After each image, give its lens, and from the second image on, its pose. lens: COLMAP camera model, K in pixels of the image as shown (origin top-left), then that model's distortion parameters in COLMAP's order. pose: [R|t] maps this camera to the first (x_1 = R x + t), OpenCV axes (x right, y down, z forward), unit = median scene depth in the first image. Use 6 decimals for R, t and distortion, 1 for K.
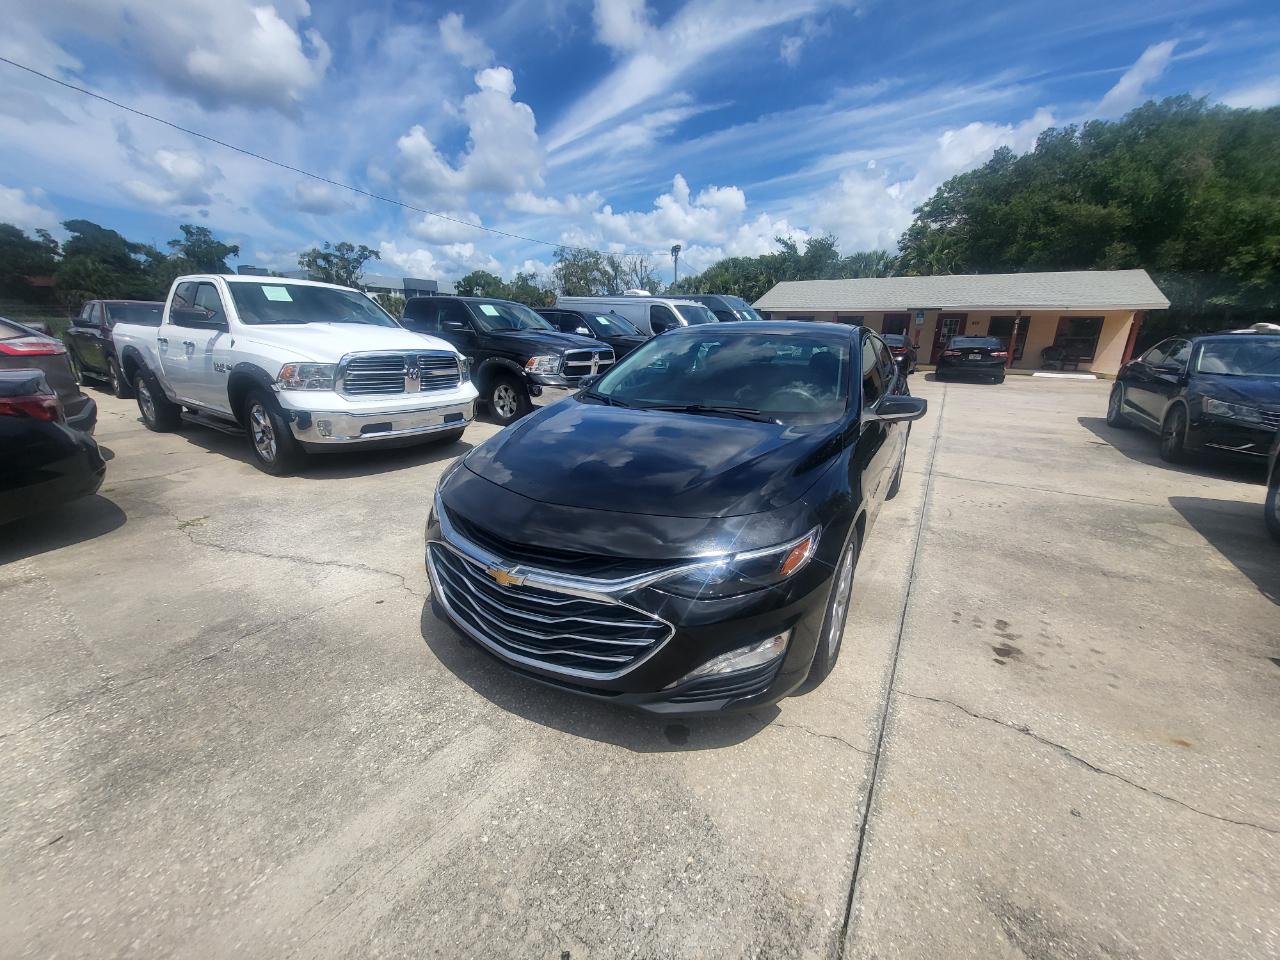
lens RADIAL K [[512.2, 0, 636.2], [0, 512.2, 485.3], [0, 0, 1]] dist [-0.002517, 0.000008]
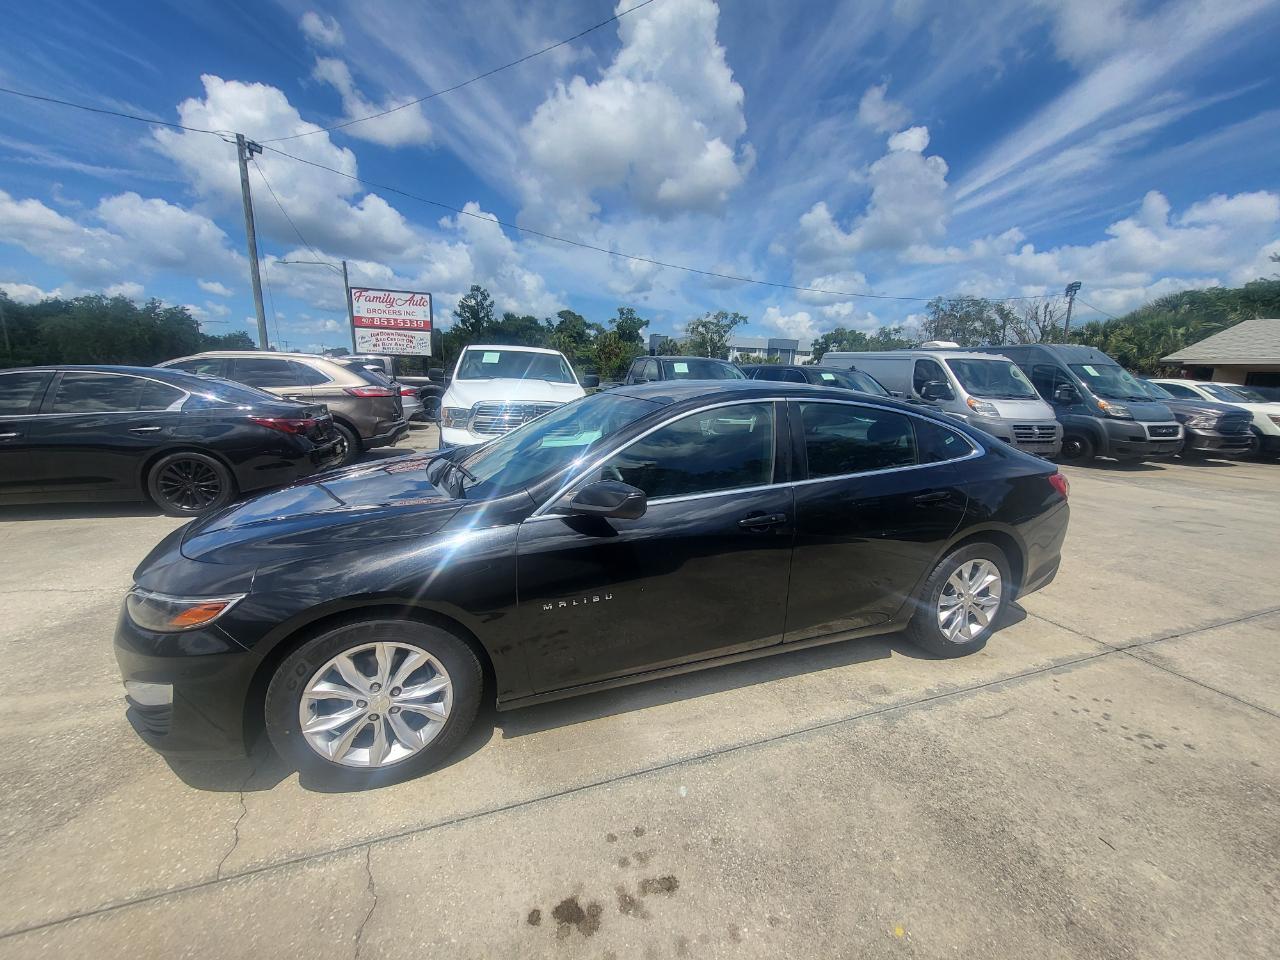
lens RADIAL K [[512.2, 0, 635.1], [0, 512.2, 477.5], [0, 0, 1]] dist [-0.002517, 0.000008]
pose [[0.774429, 0.124533, -0.620284, 0.182563], [-0.195362, 0.979593, -0.047241, -0.028127], [0.601742, 0.157764, 0.782954, 0.081607]]
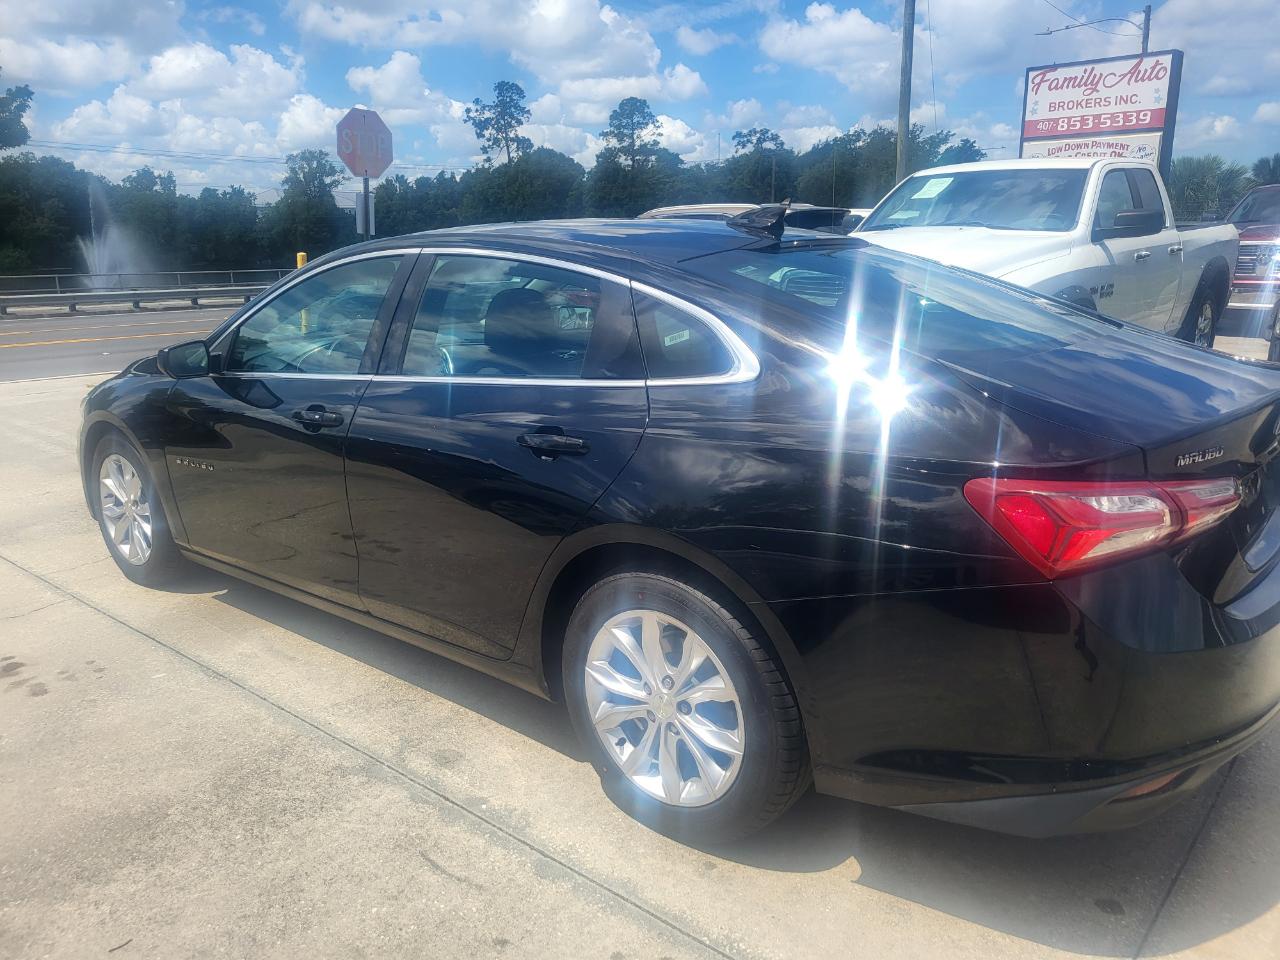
lens RADIAL K [[983.1, 0, 609.4], [0, 983.1, 458.6], [0, 0, 1]] dist [0.050762, -0.039941]
pose [[-0.184700, 0.207810, -0.960573, 0.318695], [-0.265507, 0.930496, 0.252355, -0.094919], [0.946252, 0.301649, -0.116687, 0.320272]]
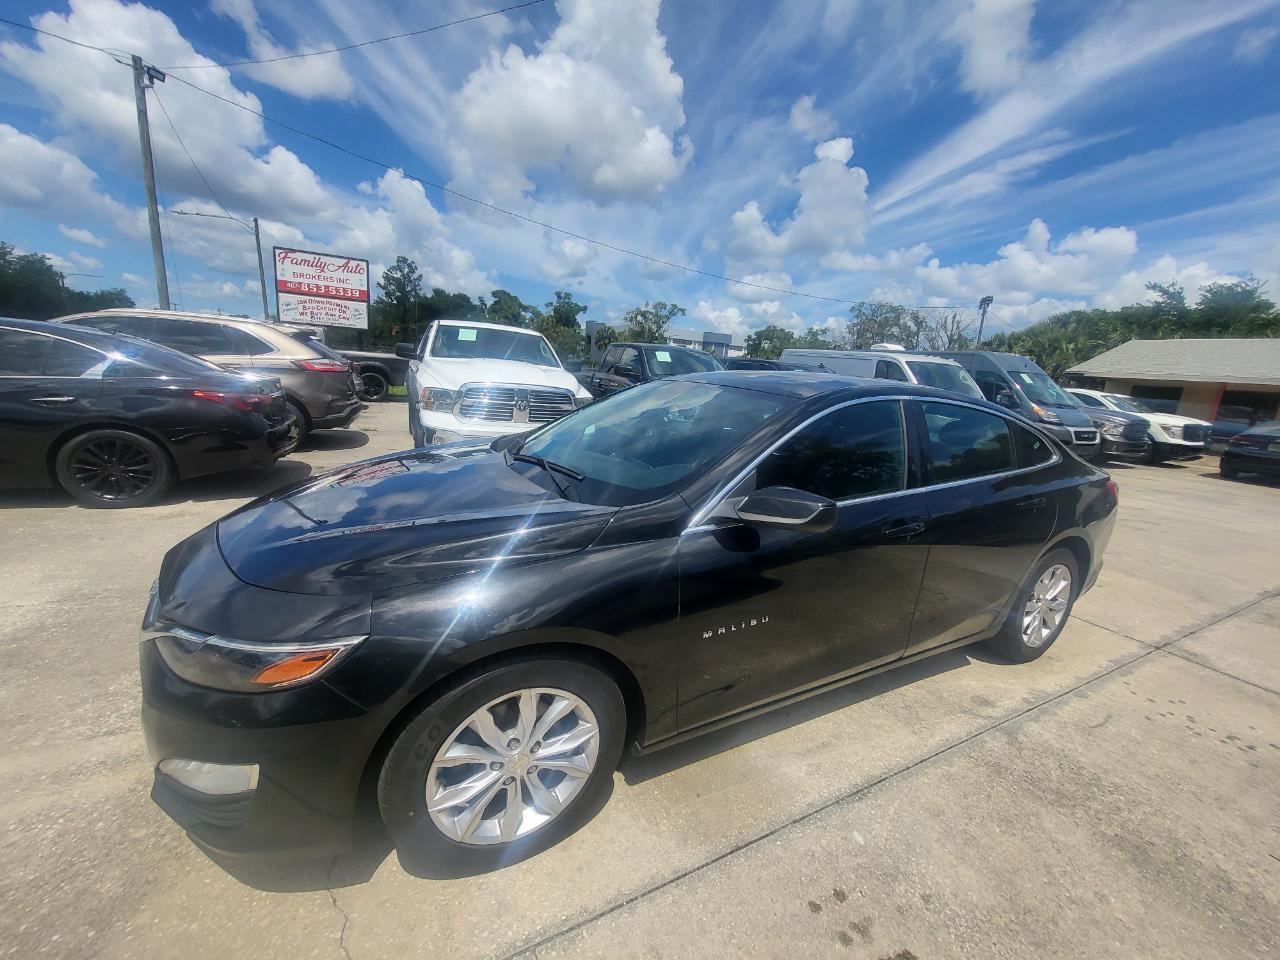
lens RADIAL K [[512.2, 0, 636.5], [0, 512.2, 475.0], [0, 0, 1]] dist [-0.002517, 0.000008]
pose [[0.851555, 0.150539, -0.502188, 0.122979], [-0.206957, 0.976619, -0.058176, -0.021131], [0.481688, 0.153471, 0.862799, 0.067052]]
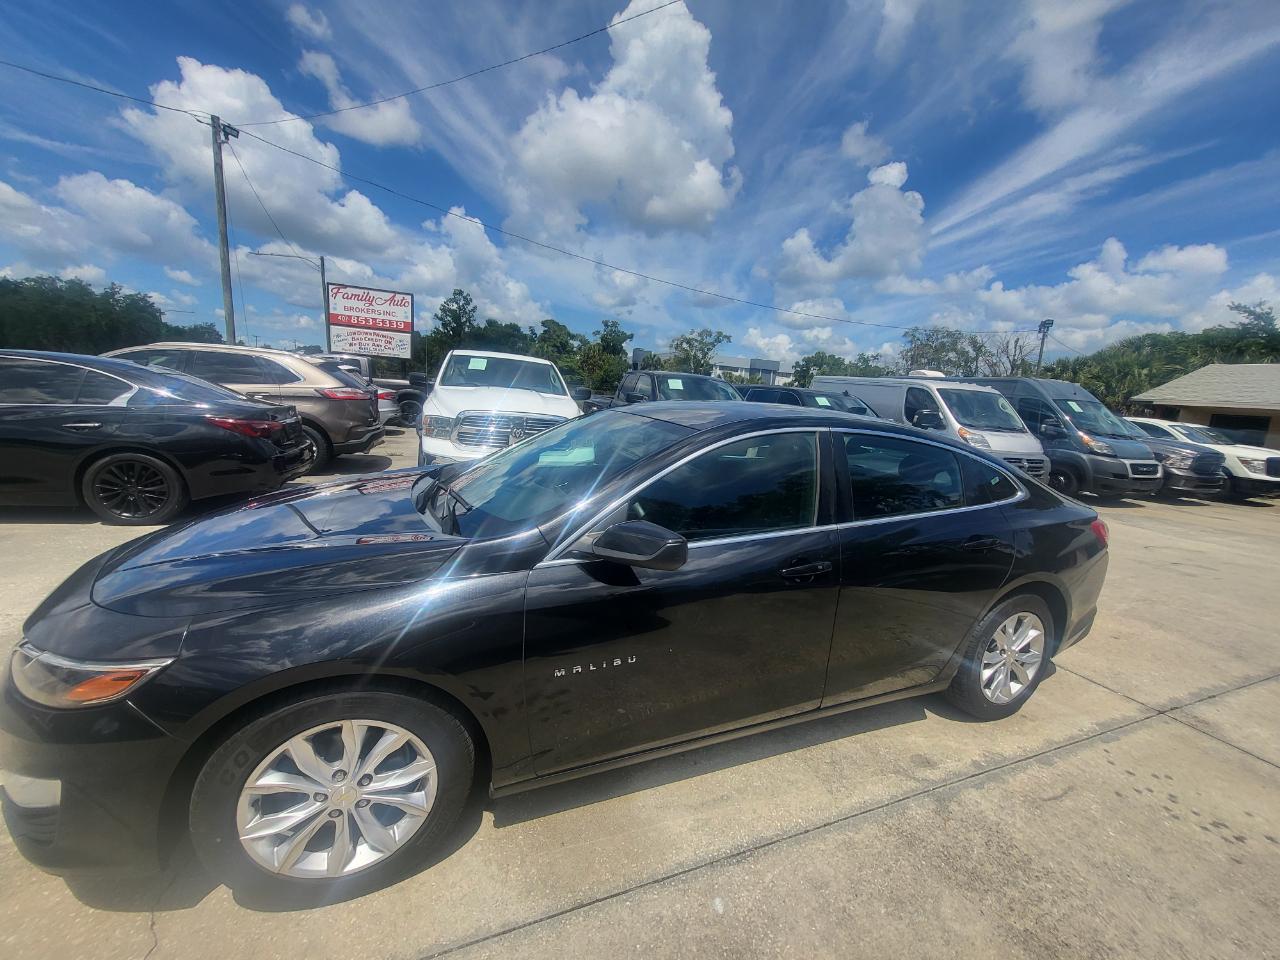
lens RADIAL K [[512.2, 0, 637.1], [0, 512.2, 482.2], [0, 0, 1]] dist [-0.002517, 0.000008]
pose [[0.799484, 0.145173, -0.582881, 0.156219], [-0.230089, 0.970359, -0.073914, -0.032345], [0.554873, 0.193207, 0.809189, 0.091036]]
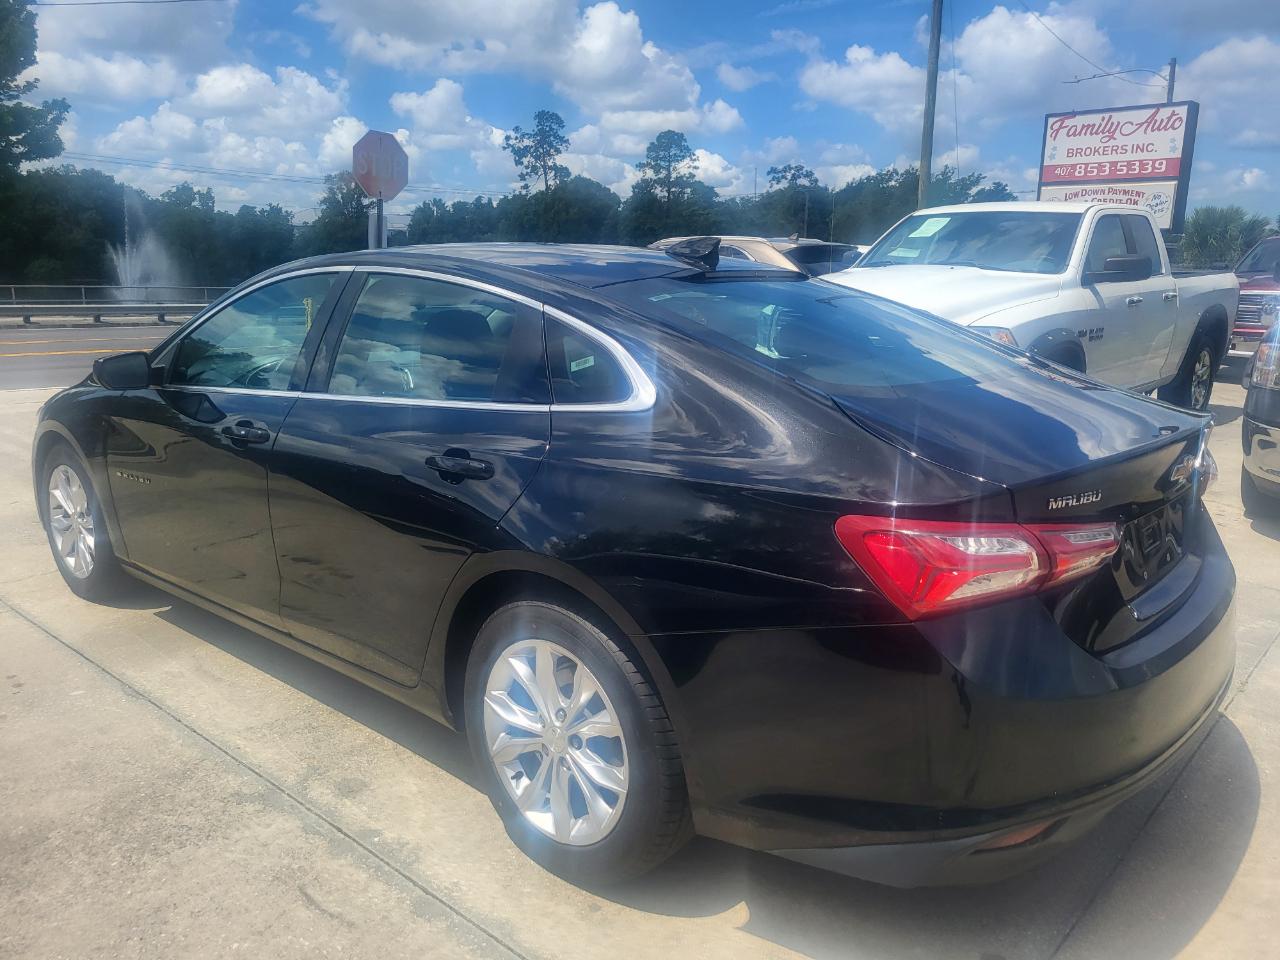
lens RADIAL K [[983.1, 0, 644.8], [0, 983.1, 456.8], [0, 0, 1]] dist [0.050762, -0.039941]
pose [[-0.185286, 0.172381, -0.967447, 0.311839], [-0.296353, 0.928857, 0.222262, -0.100017], [0.936933, 0.327888, -0.121018, 0.340272]]
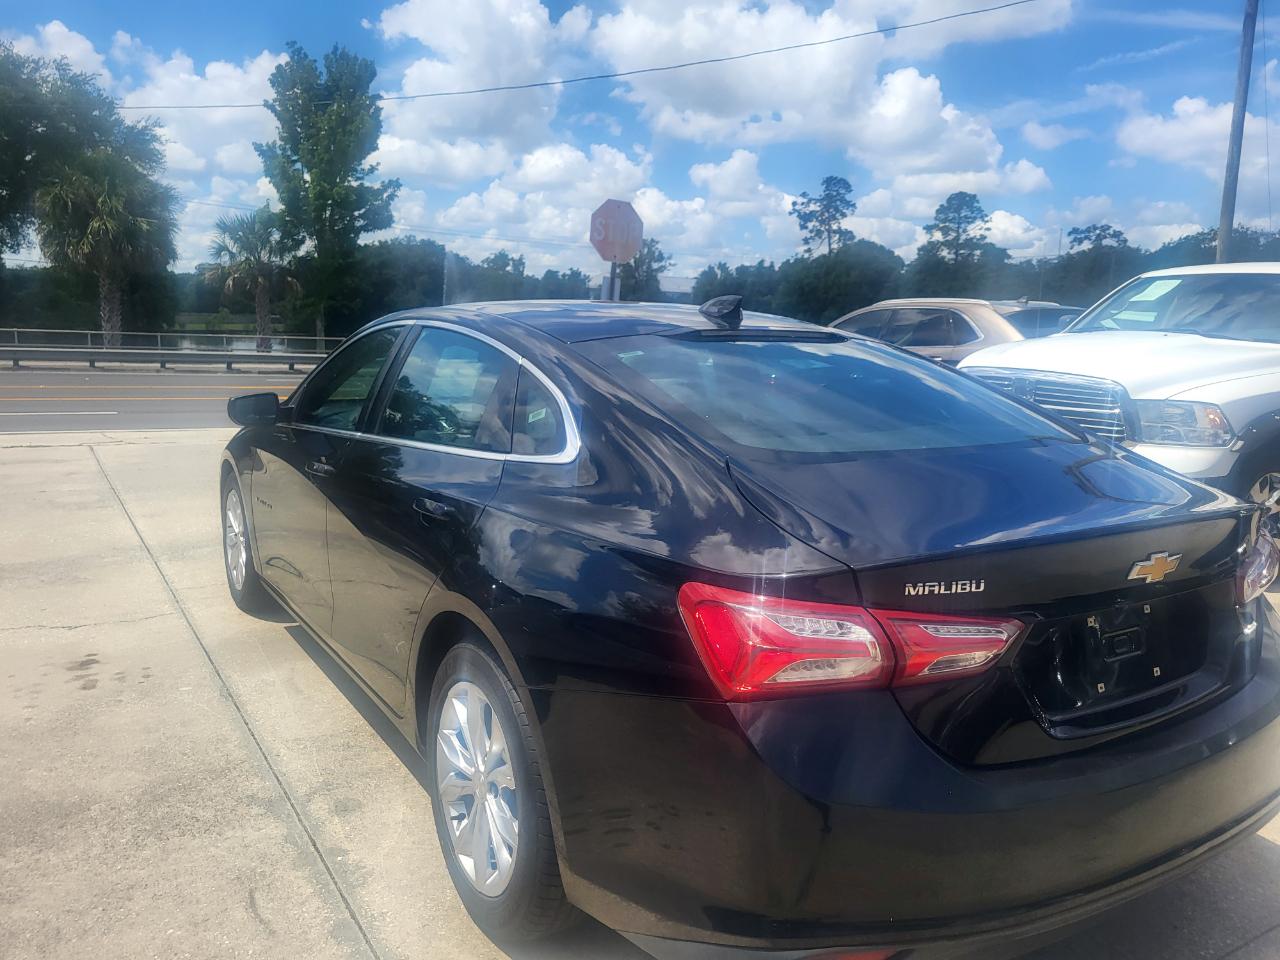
lens RADIAL K [[983.1, 0, 641.3], [0, 983.1, 448.7], [0, 0, 1]] dist [0.050762, -0.039941]
pose [[-0.454975, 0.088667, -0.886079, 0.293872], [-0.288424, 0.926721, 0.240831, -0.115364], [0.842502, 0.365138, -0.396061, 0.389442]]
